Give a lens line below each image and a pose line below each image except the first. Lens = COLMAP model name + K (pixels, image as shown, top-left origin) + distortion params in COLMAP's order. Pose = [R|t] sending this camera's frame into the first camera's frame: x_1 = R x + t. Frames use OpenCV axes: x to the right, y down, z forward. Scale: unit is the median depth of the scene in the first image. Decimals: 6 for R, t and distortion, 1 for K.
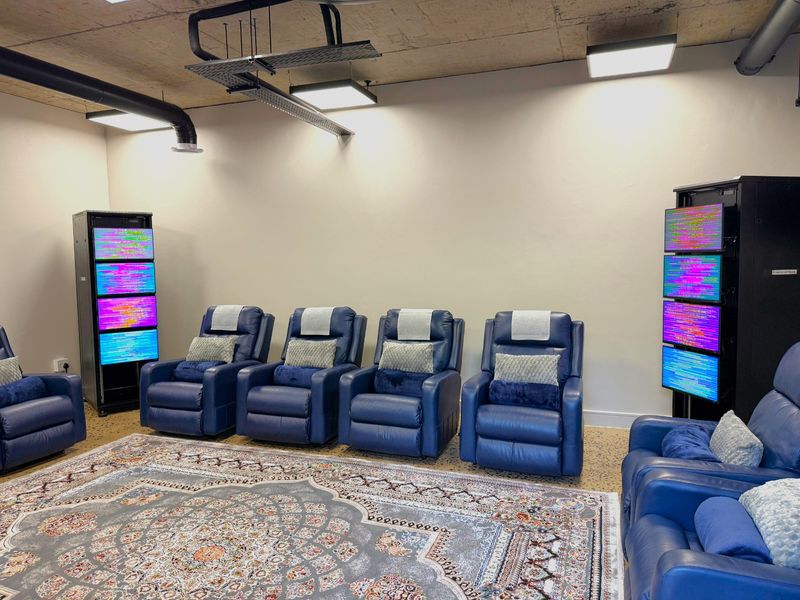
lens RADIAL K [[557.1, 0, 397.9], [0, 557.1, 304.9], [0, 0, 1]] dist [0.050113, -0.062701]
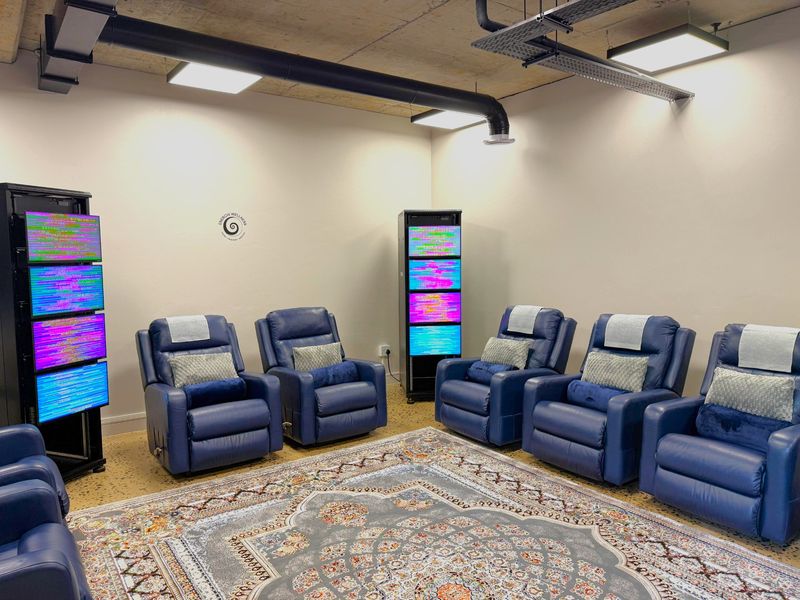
lens RADIAL K [[557.1, 0, 397.7], [0, 557.1, 307.8], [0, 0, 1]] dist [0.050113, -0.062701]
pose [[0.832375, 0.056678, -0.551306, 0.032435], [-0.046738, 0.998392, 0.032075, -0.019028], [0.552238, -0.000931, 0.833686, 0.137785]]
